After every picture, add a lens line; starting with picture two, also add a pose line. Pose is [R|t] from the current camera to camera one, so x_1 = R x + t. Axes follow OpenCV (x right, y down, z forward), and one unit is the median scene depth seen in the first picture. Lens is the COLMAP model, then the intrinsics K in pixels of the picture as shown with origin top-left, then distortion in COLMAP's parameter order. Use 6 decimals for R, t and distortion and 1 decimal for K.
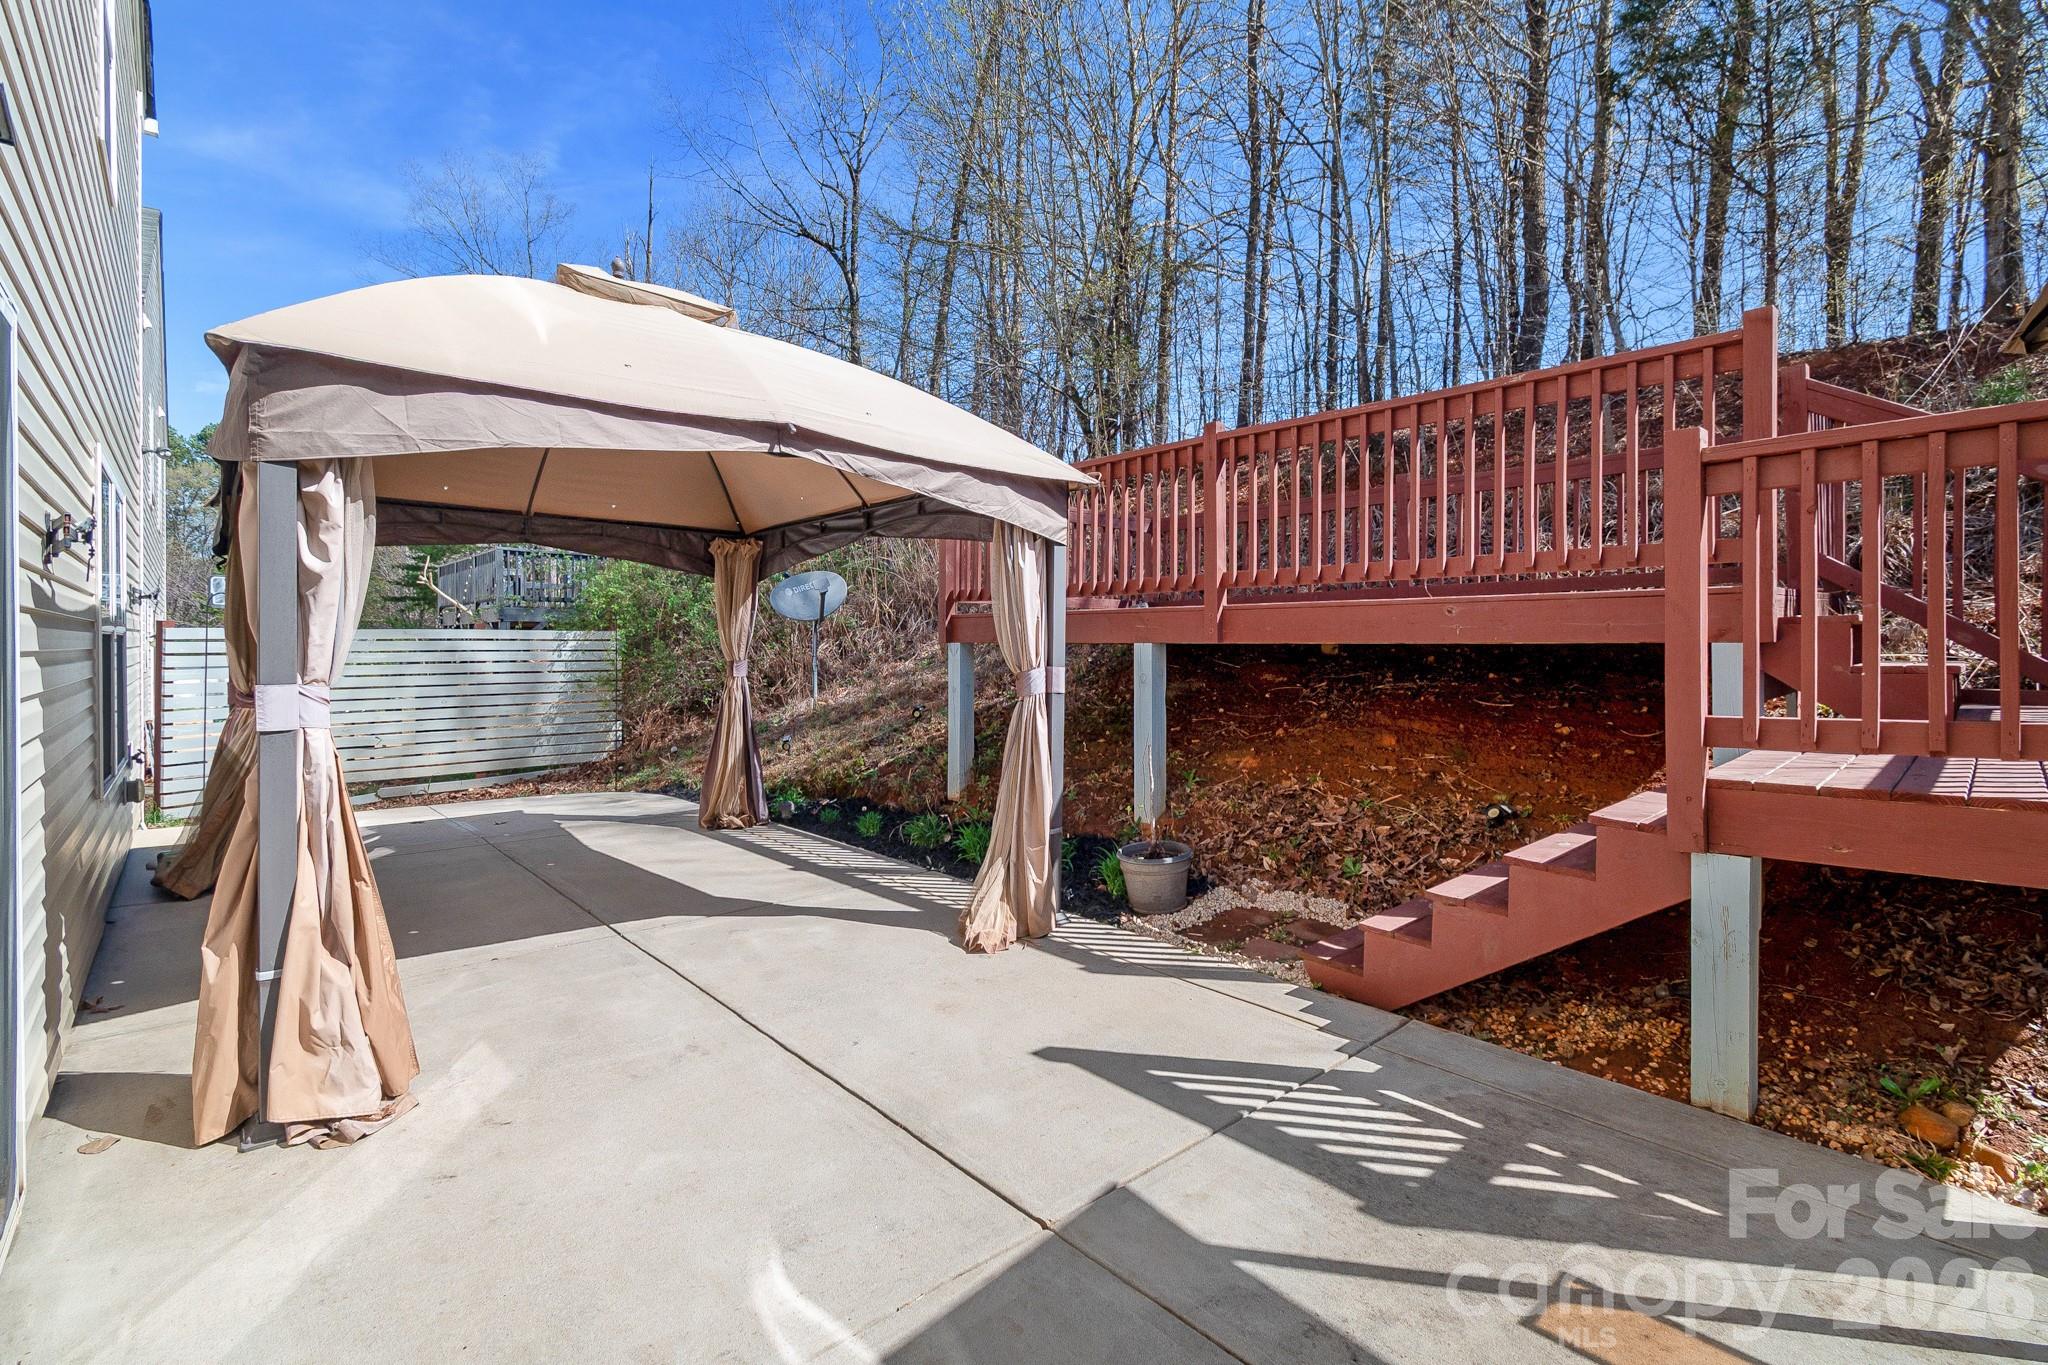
lens RADIAL K [[944.5, 0, 1028.4], [0, 944.5, 669.1], [0, 0, 1]] dist [0.008214, -0.002454]
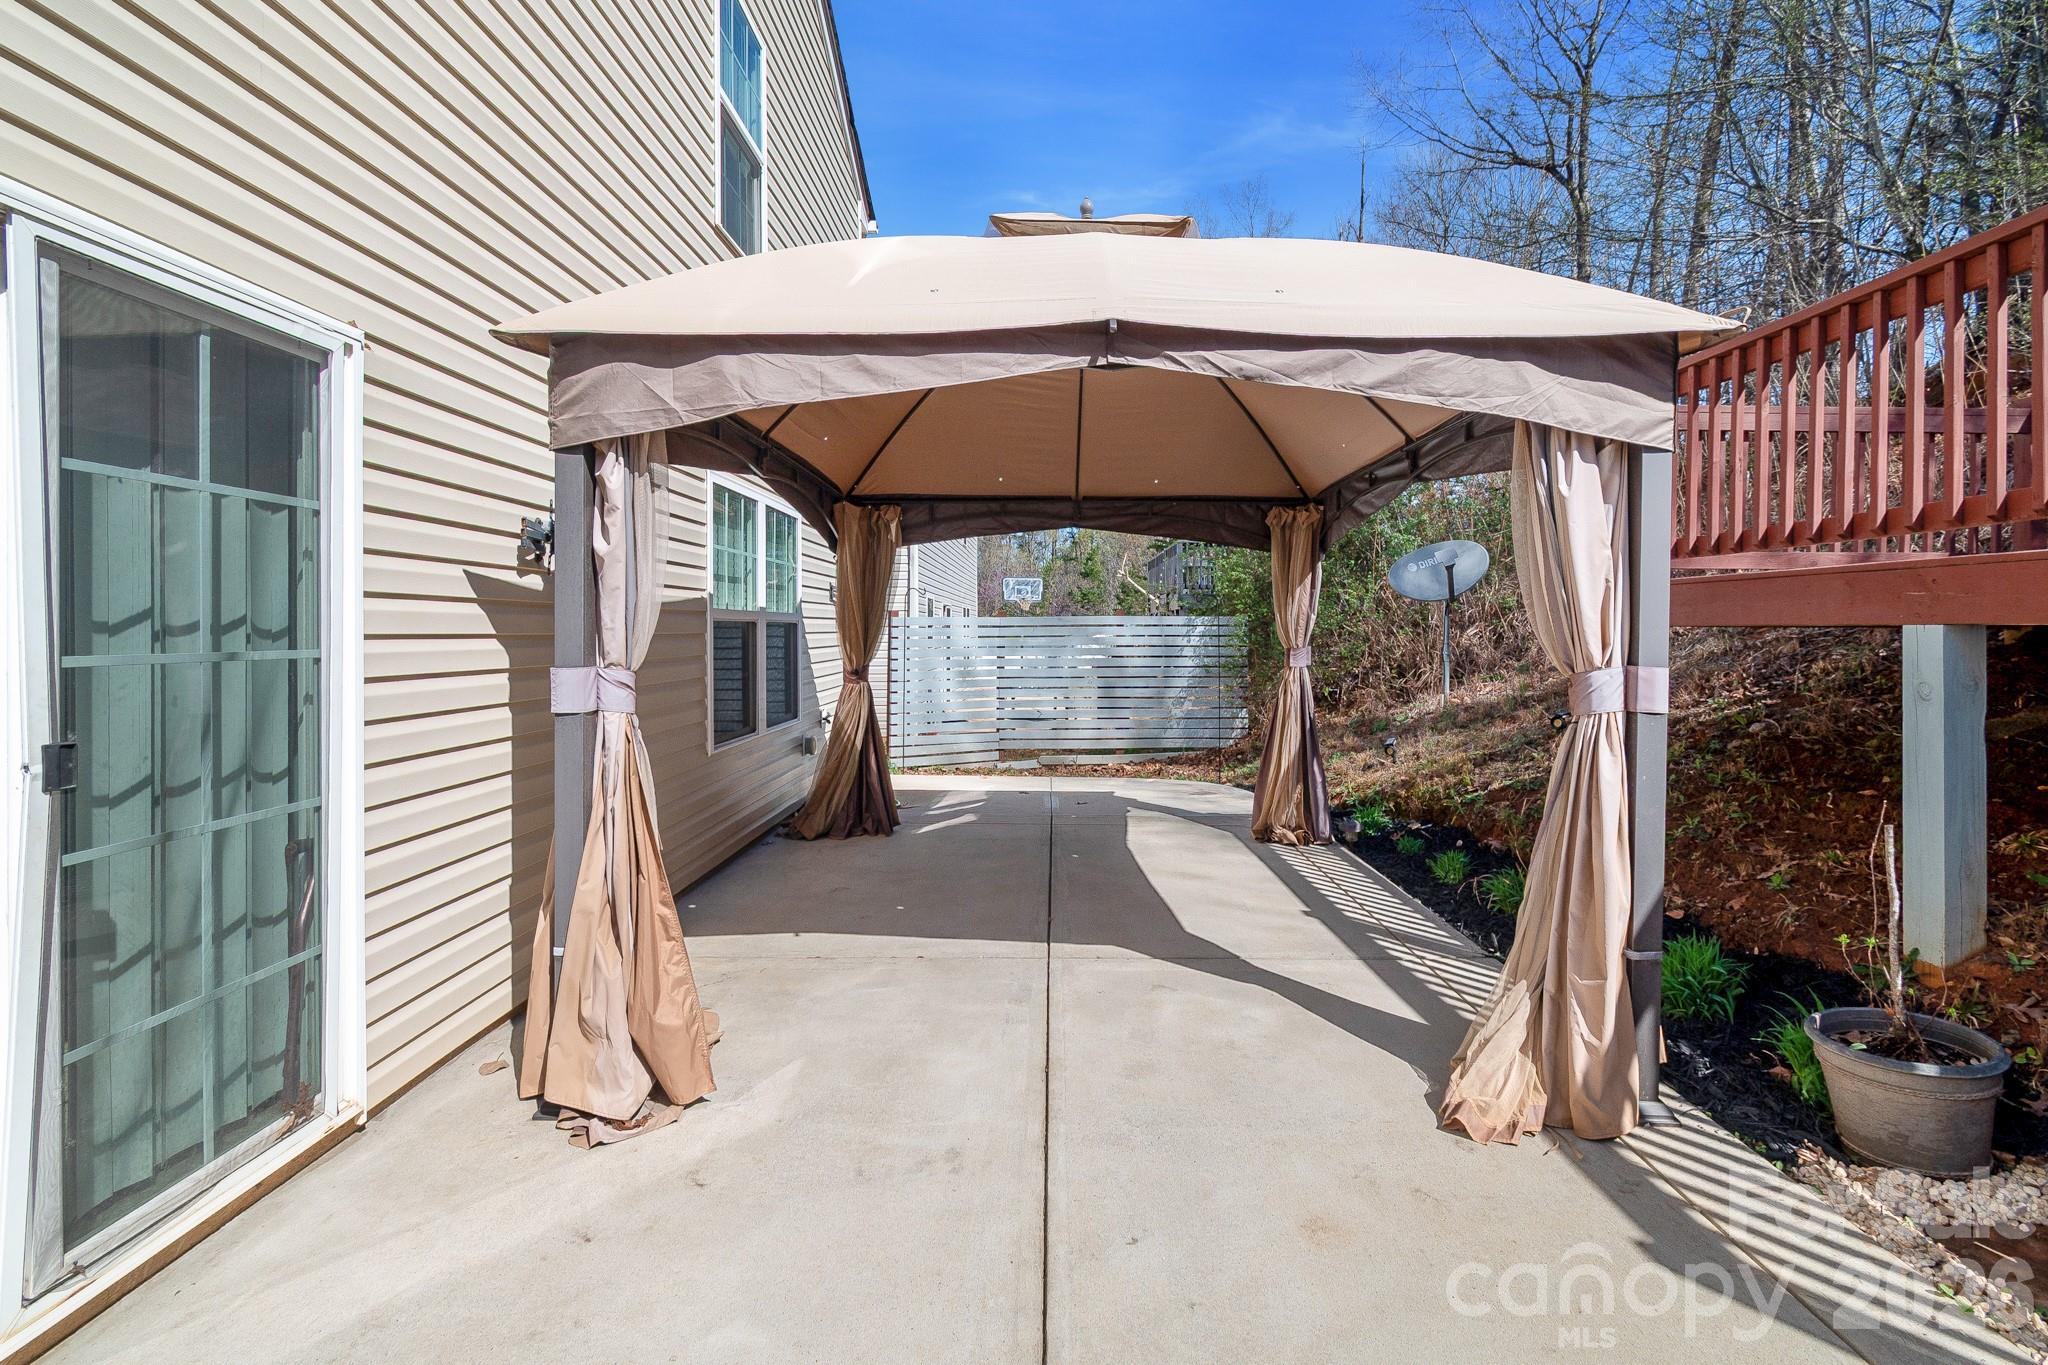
lens RADIAL K [[944.5, 0, 1005.0], [0, 944.5, 639.3], [0, 0, 1]] dist [0.008214, -0.002454]
pose [[0.731827, 0.006044, -0.681463, 0.102616], [-0.016998, 0.999811, -0.009387, -0.005259], [0.681278, 0.018453, 0.731792, 0.242161]]
